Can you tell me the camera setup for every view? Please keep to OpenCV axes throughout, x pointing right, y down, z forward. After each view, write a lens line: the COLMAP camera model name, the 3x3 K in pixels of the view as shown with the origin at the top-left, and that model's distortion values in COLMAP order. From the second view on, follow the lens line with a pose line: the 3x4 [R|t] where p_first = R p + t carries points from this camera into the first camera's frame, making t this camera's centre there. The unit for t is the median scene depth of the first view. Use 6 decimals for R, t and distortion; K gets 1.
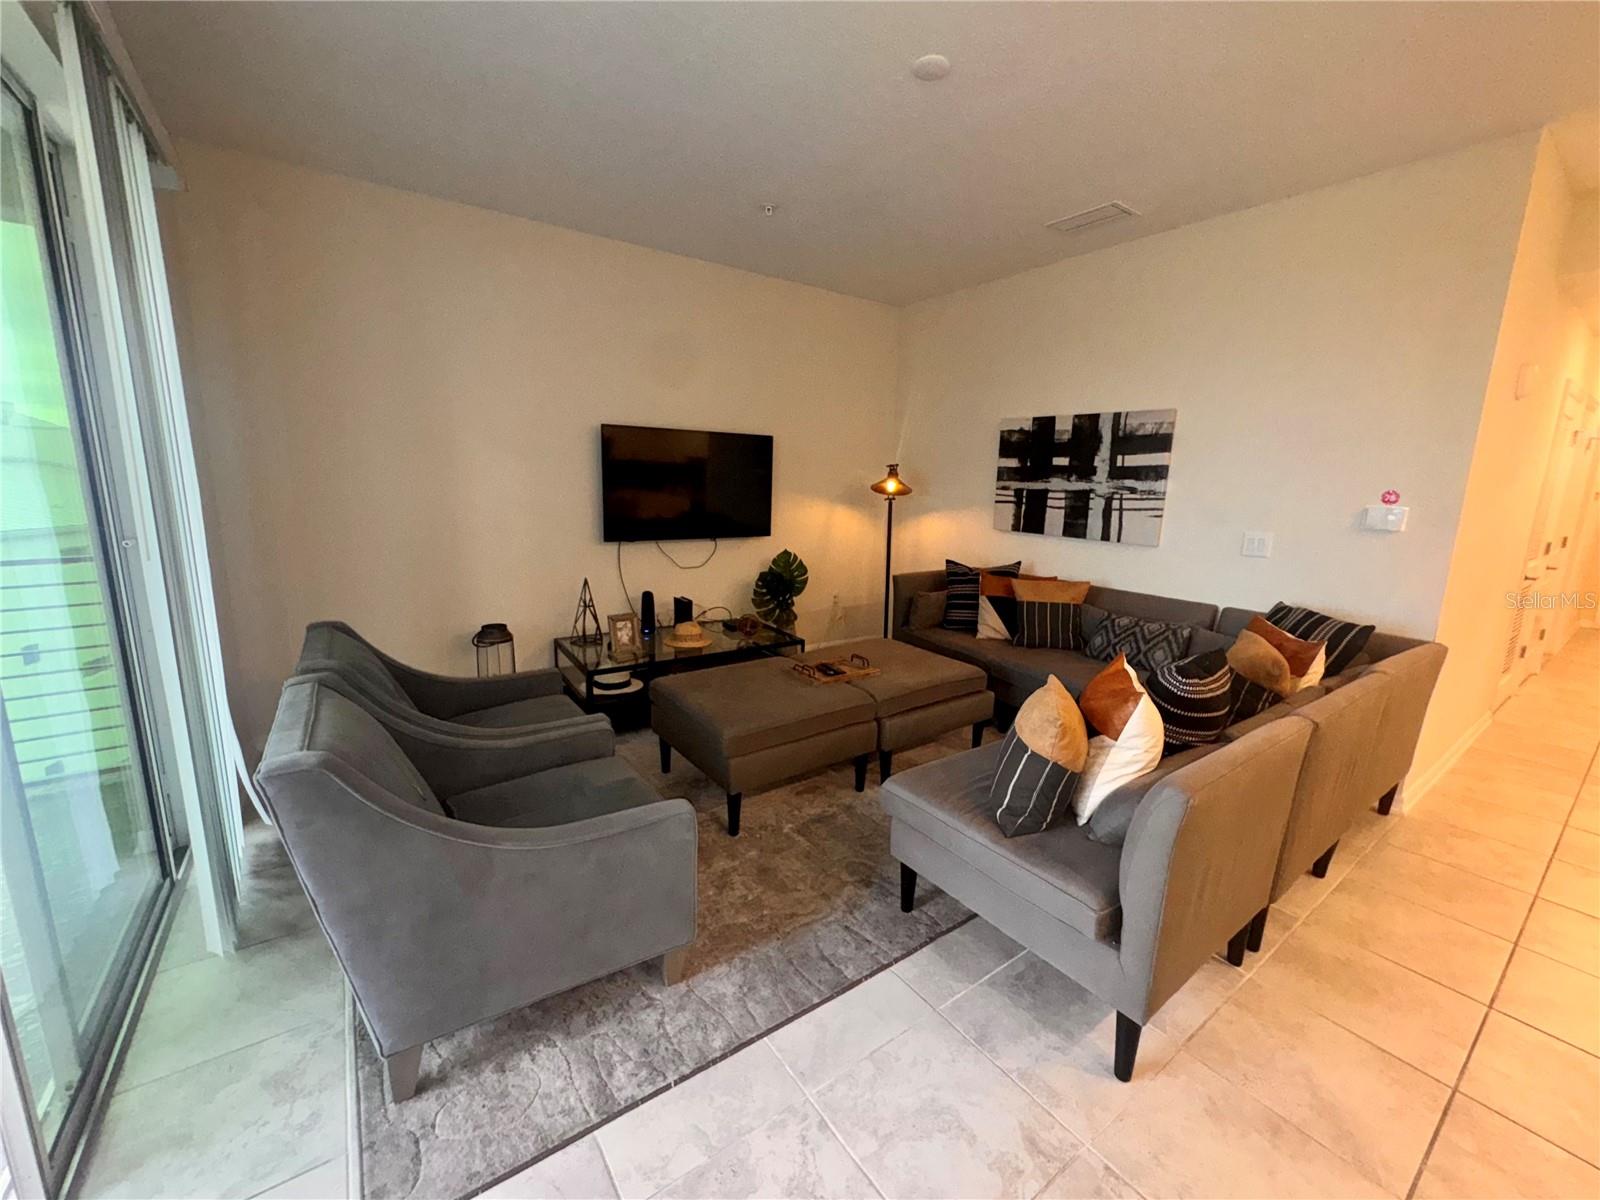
lens RADIAL K [[638.1, 0, 802.5], [0, 638.1, 598.8], [0, 0, 1]] dist [-0.004464, 0.000434]
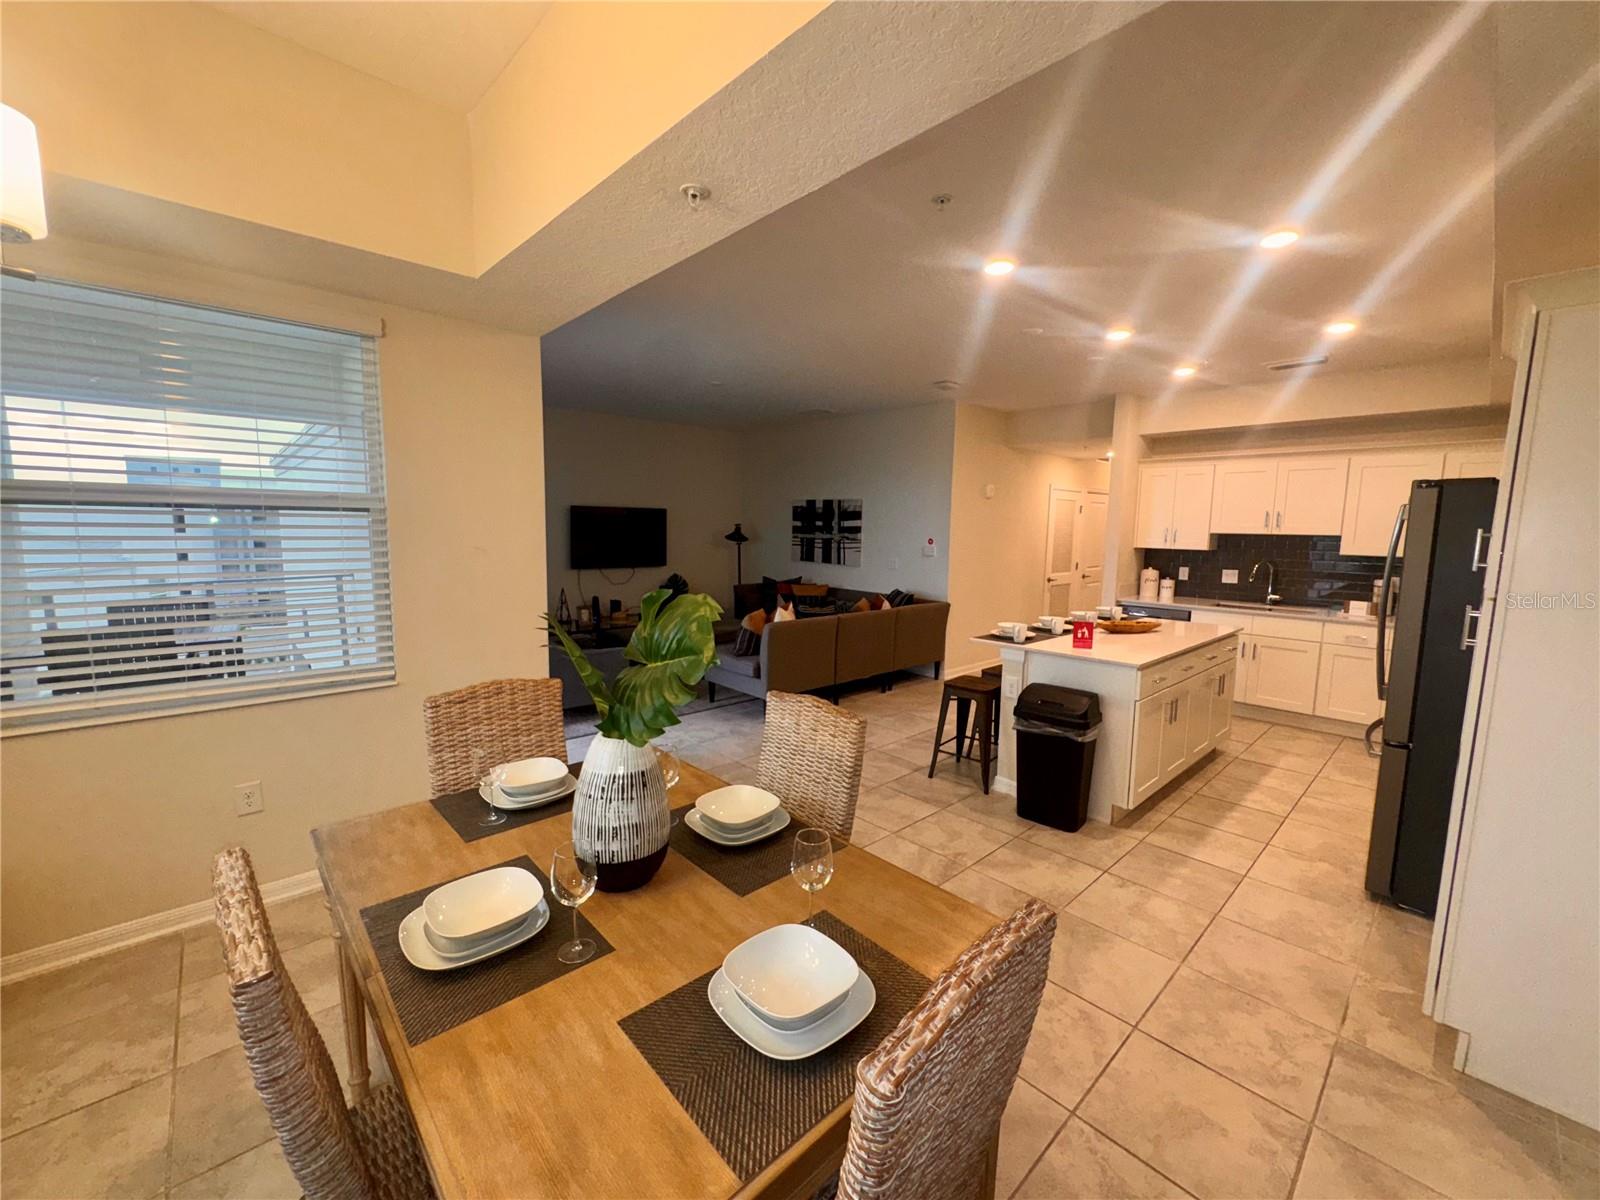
lens RADIAL K [[638.1, 0, 800.8], [0, 638.1, 602.5], [0, 0, 1]] dist [-0.004464, 0.000434]
pose [[0.992307, -0.021155, 0.121977, 0.118650], [0.028660, 0.997780, -0.060108, 0.138430], [-0.120435, 0.063141, 0.990711, -0.901926]]
